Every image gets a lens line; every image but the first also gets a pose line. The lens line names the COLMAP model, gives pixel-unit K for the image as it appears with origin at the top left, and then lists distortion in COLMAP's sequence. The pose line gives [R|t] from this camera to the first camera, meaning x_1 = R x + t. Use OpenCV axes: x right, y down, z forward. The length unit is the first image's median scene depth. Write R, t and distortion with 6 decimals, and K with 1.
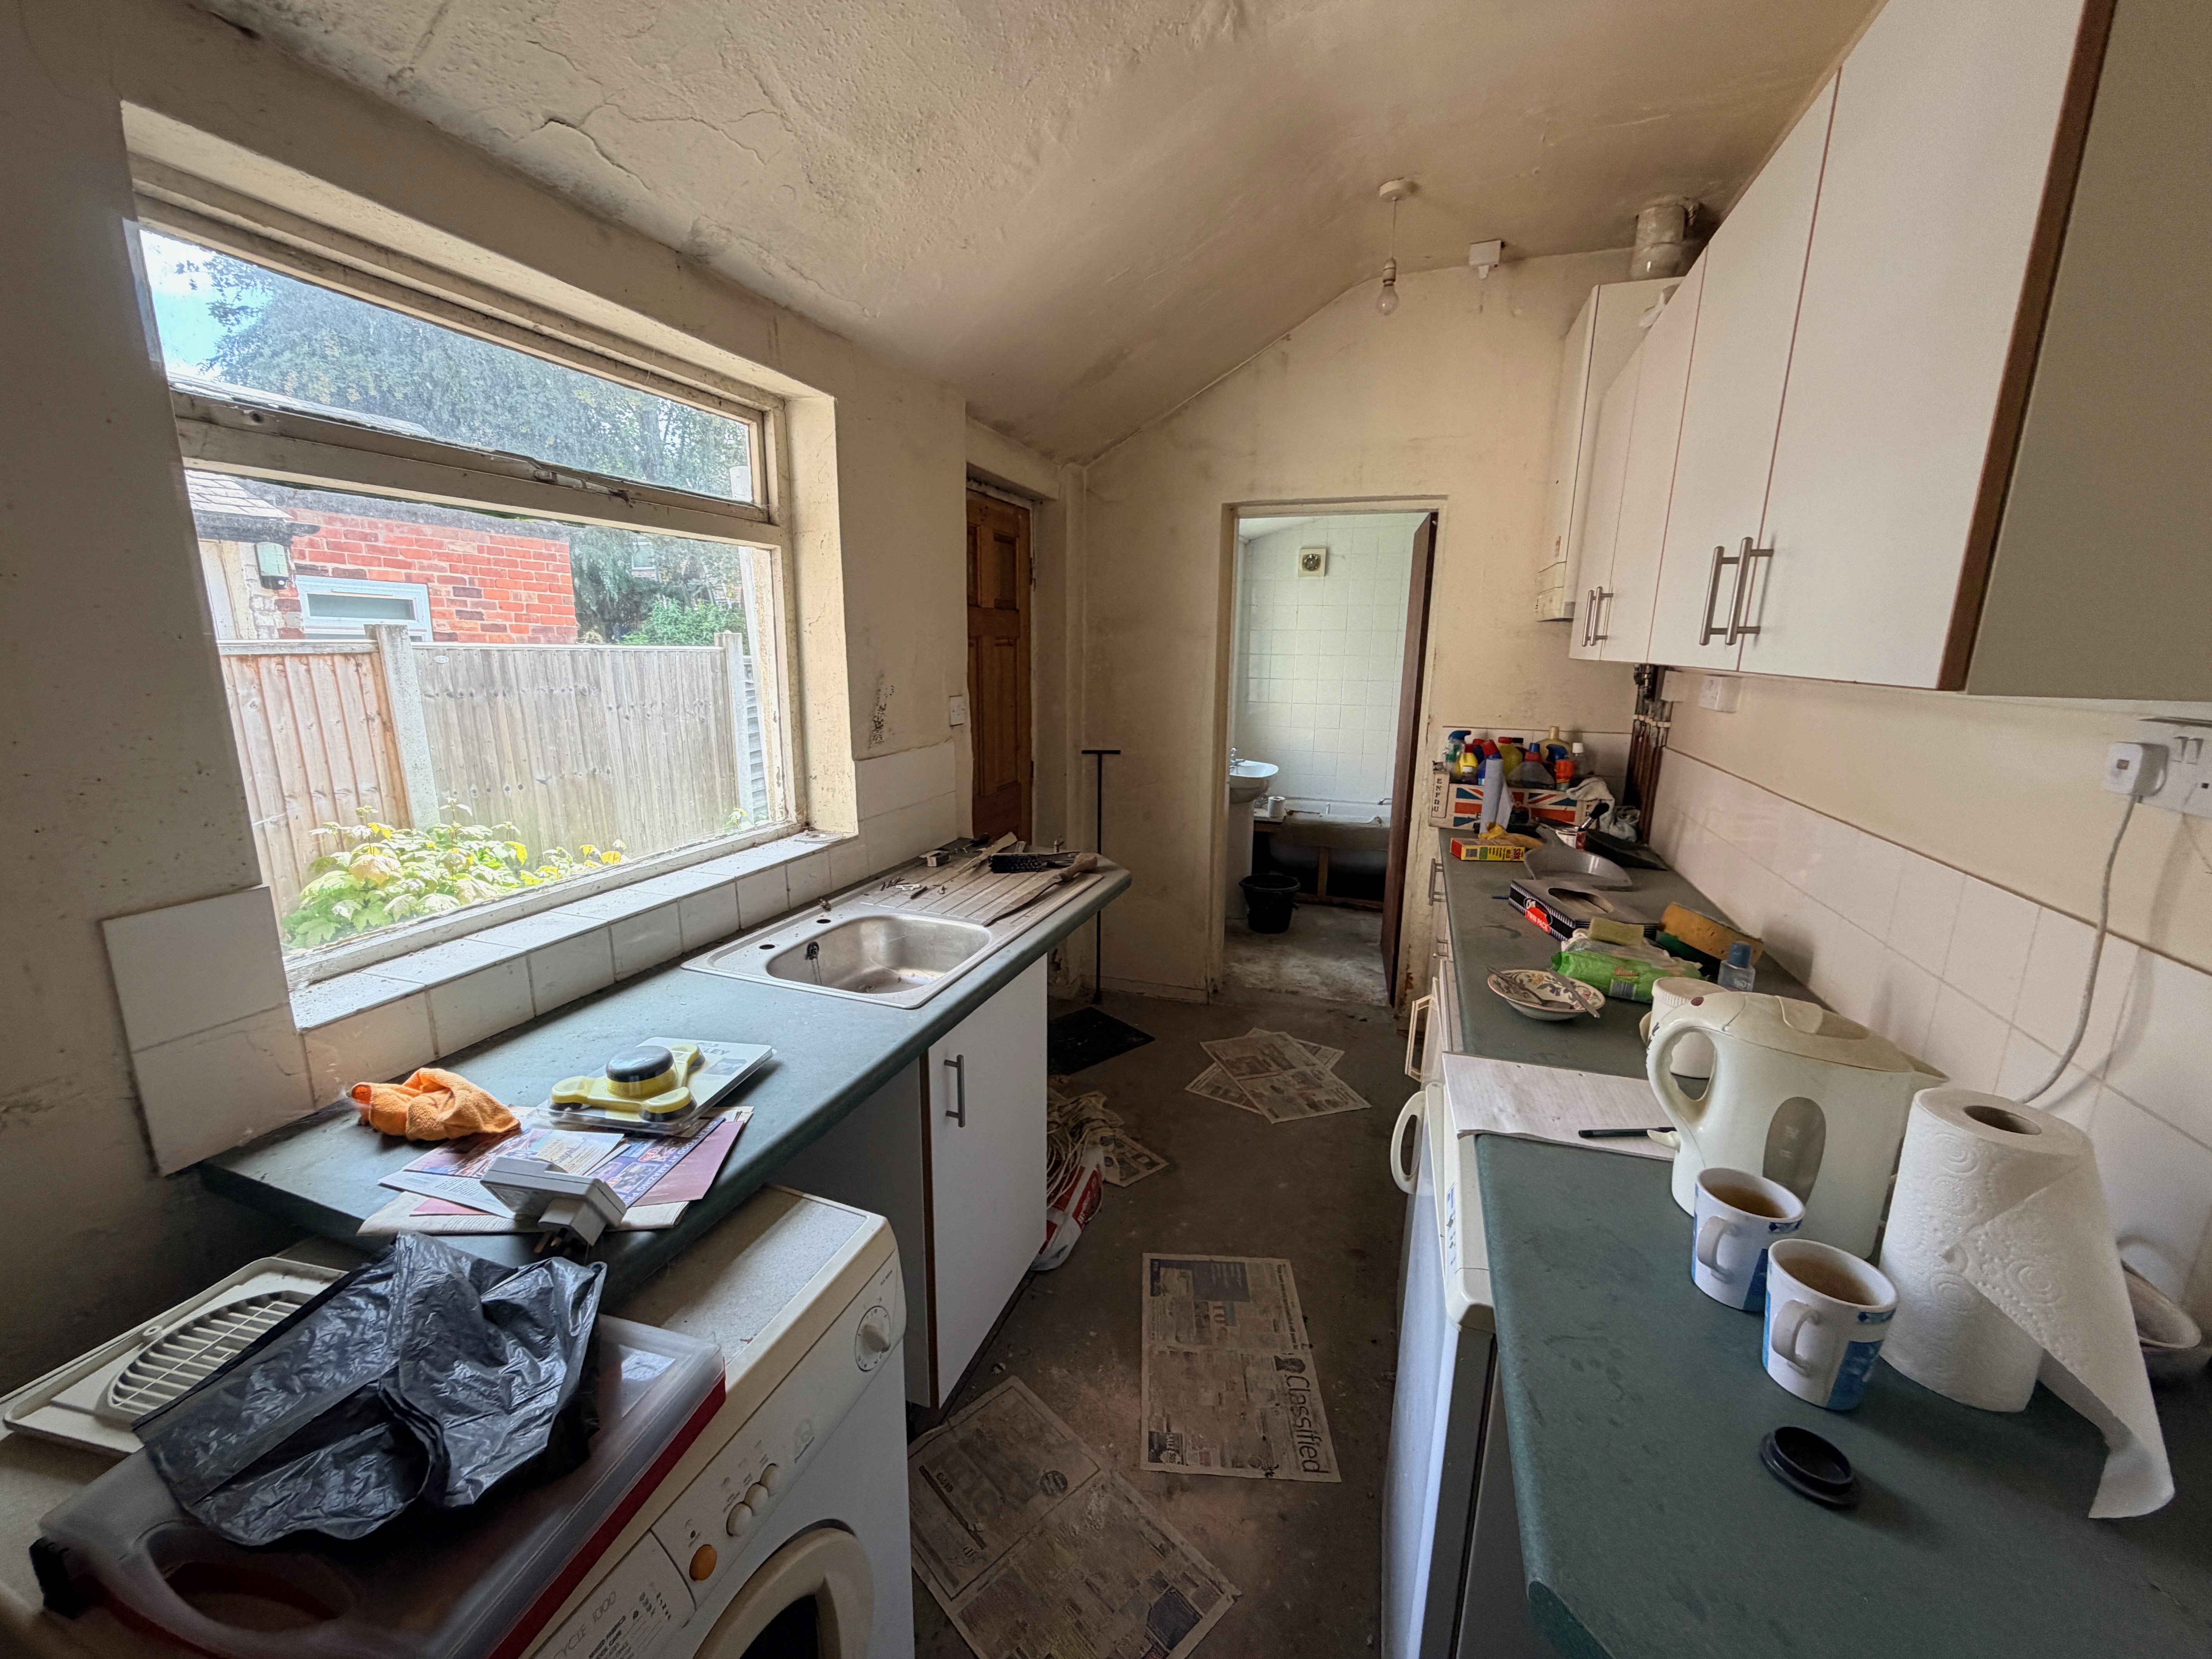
lens RADIAL K [[879.3, 0, 1098.1], [0, 879.3, 830.6], [0, 0, 1]] dist [-0.000084, -0.000330]
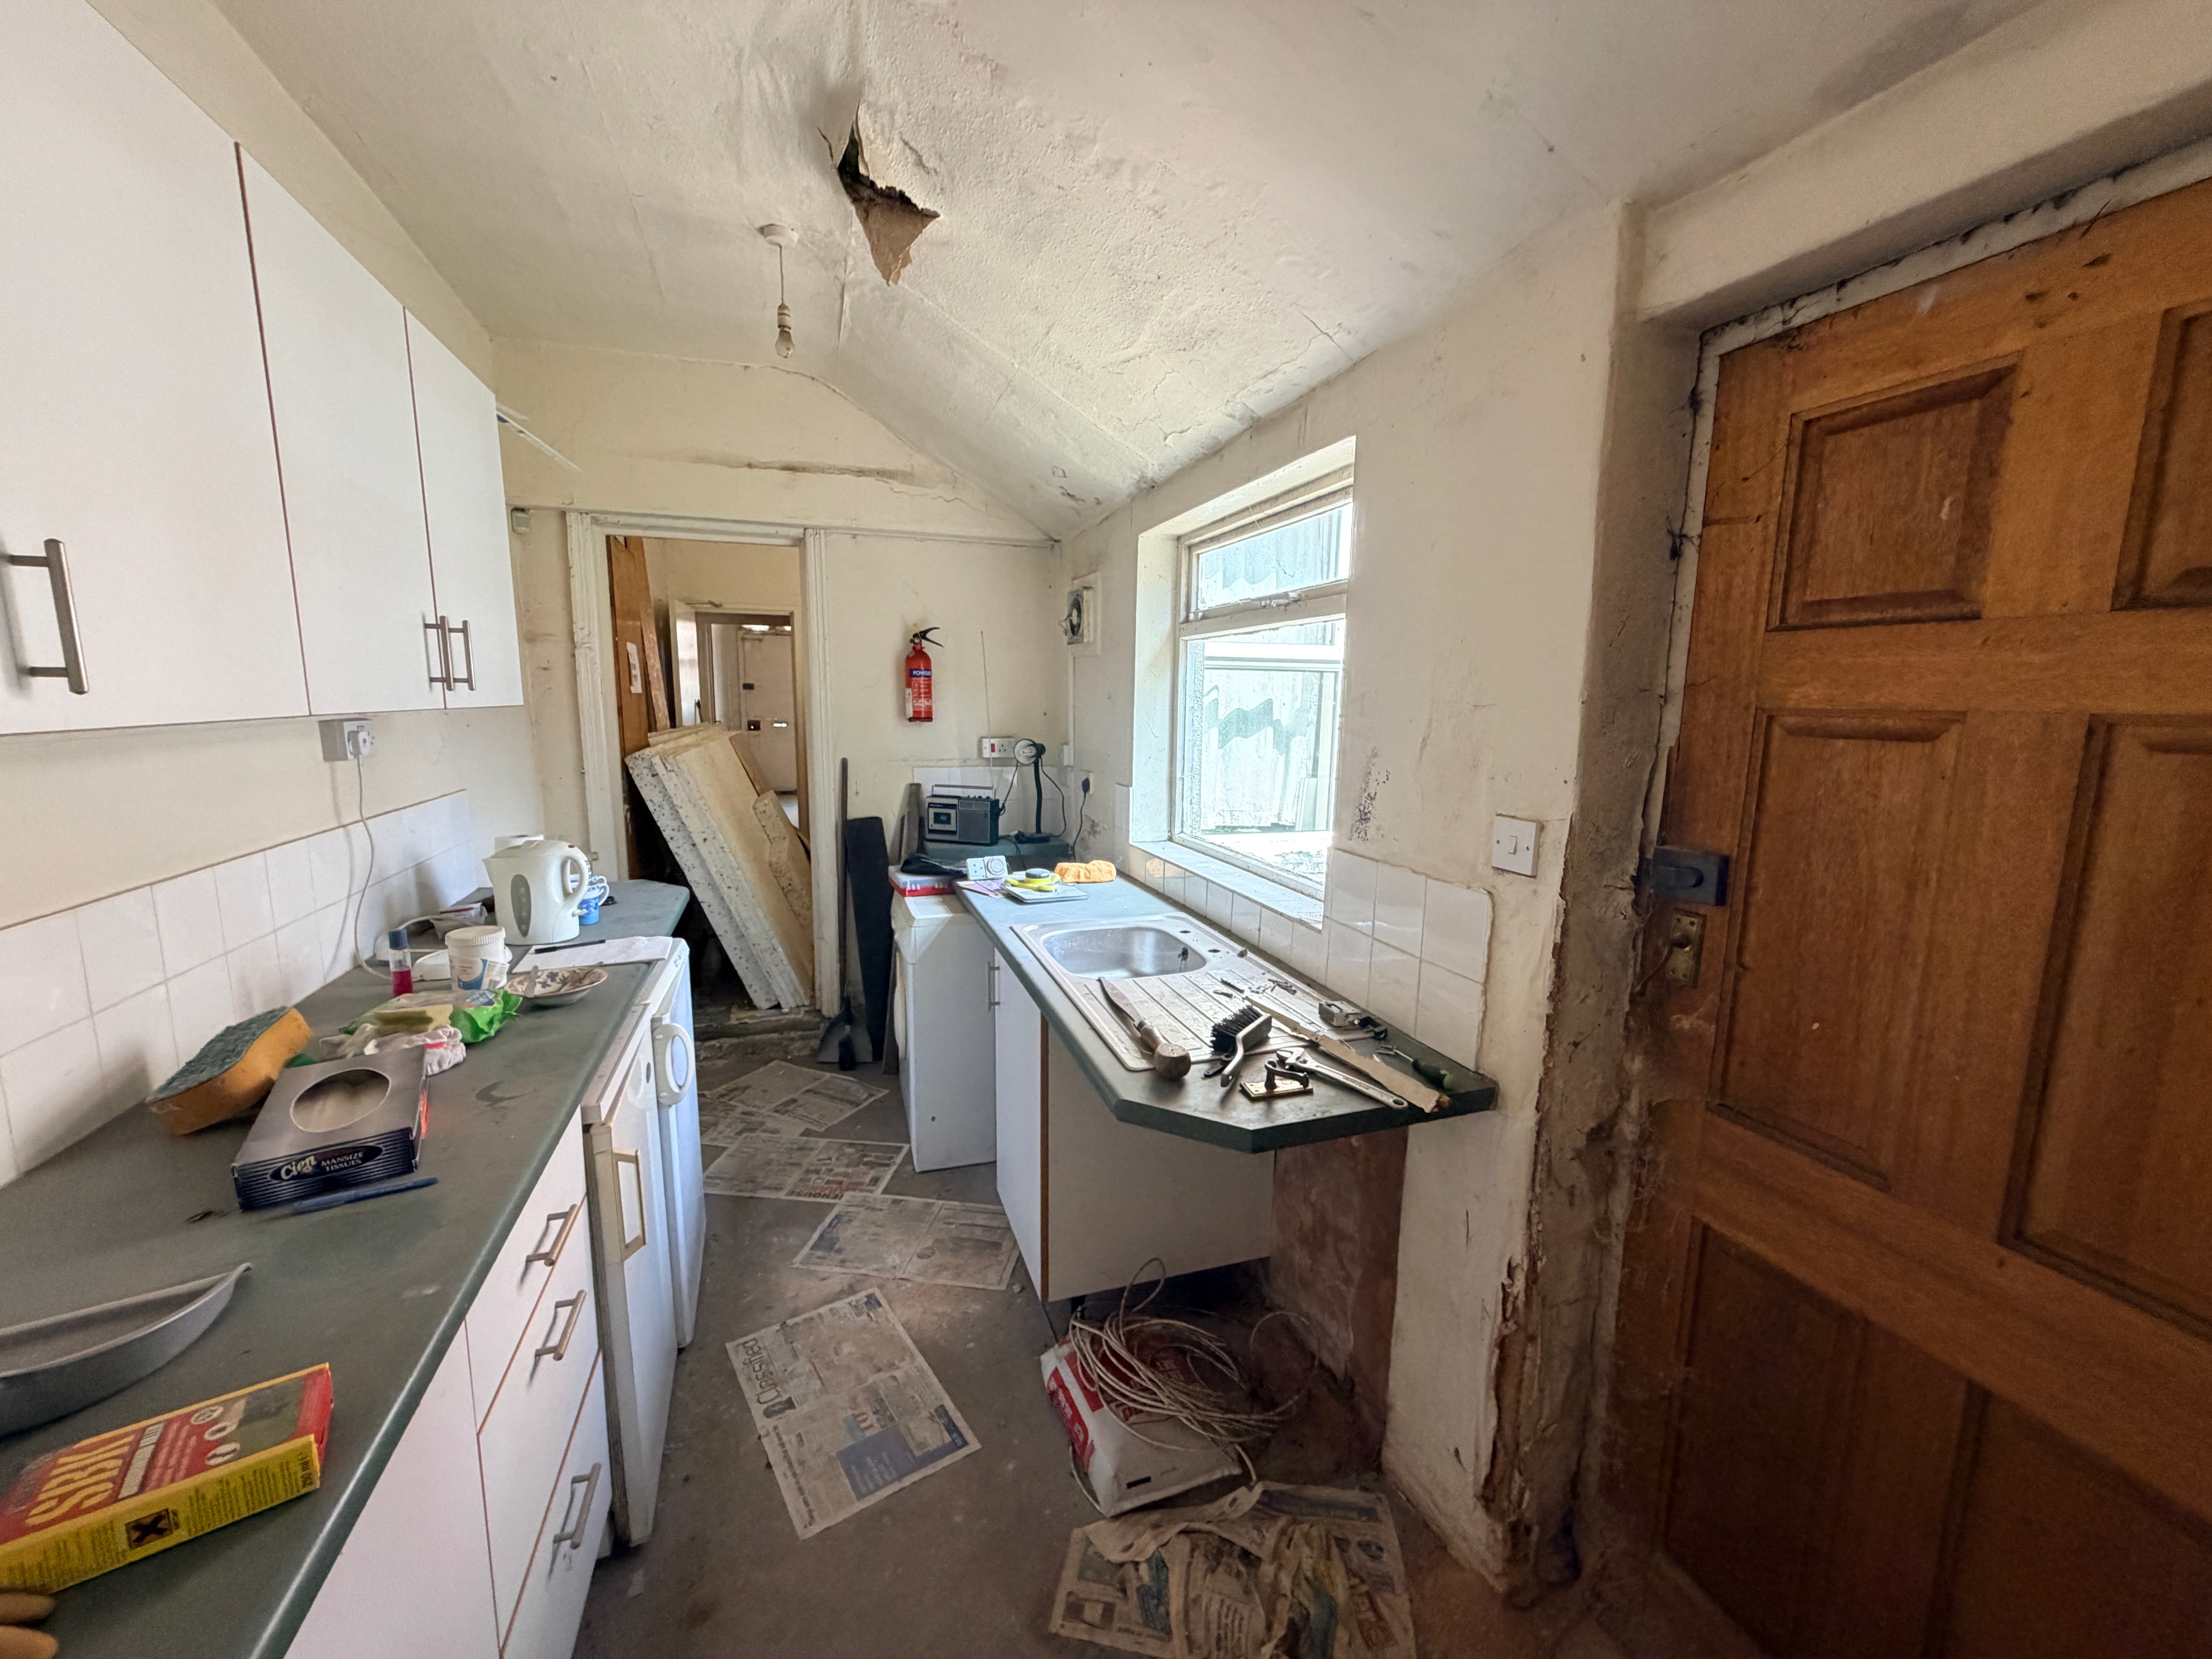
lens RADIAL K [[879.3, 0, 1098.1], [0, 879.3, 830.6], [0, 0, 1]] dist [-0.000084, -0.000330]
pose [[-0.789038, 0.072665, -0.610031, 0.334109], [-0.151657, 0.939210, 0.308035, -0.254002], [0.595331, 0.335567, -0.730052, 1.165830]]
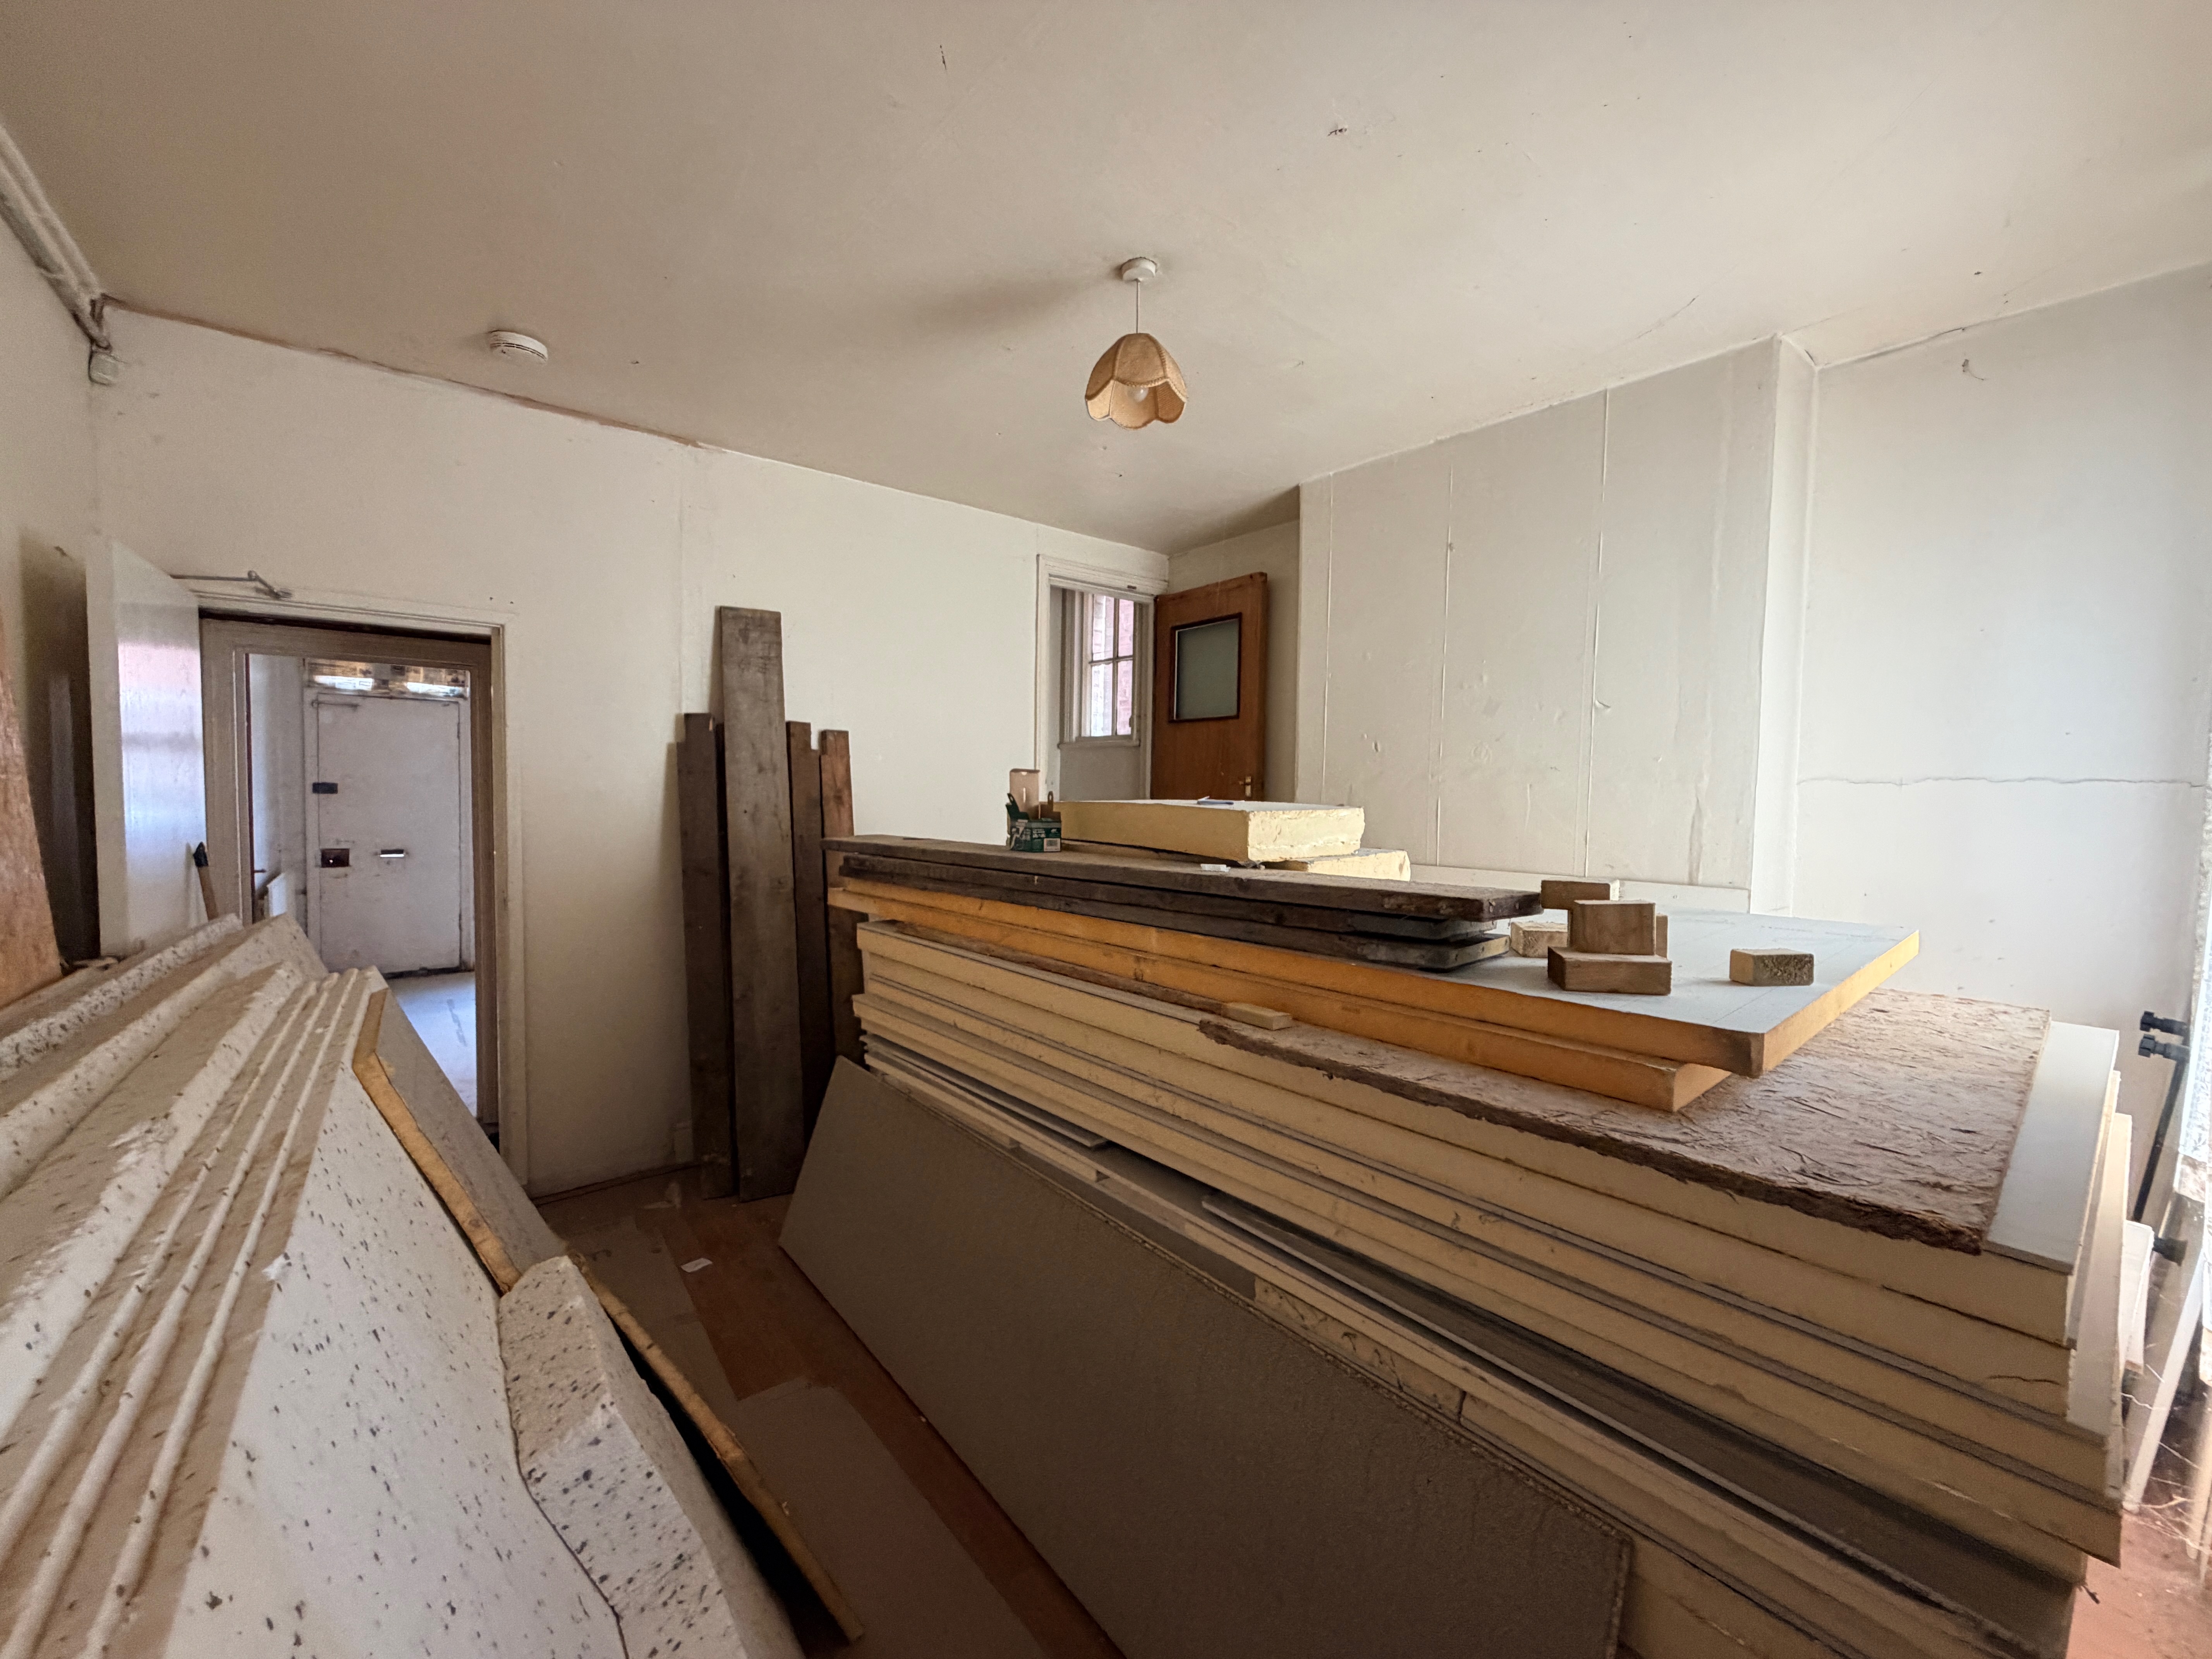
lens RADIAL K [[879.3, 0, 1098.1], [0, 879.3, 830.6], [0, 0, 1]] dist [-0.000084, -0.000330]
pose [[-0.516290, 0.017627, -0.856232, -0.024102], [-0.202307, 0.968982, 0.141935, 0.011904], [0.832176, 0.246501, -0.496710, -0.241231]]
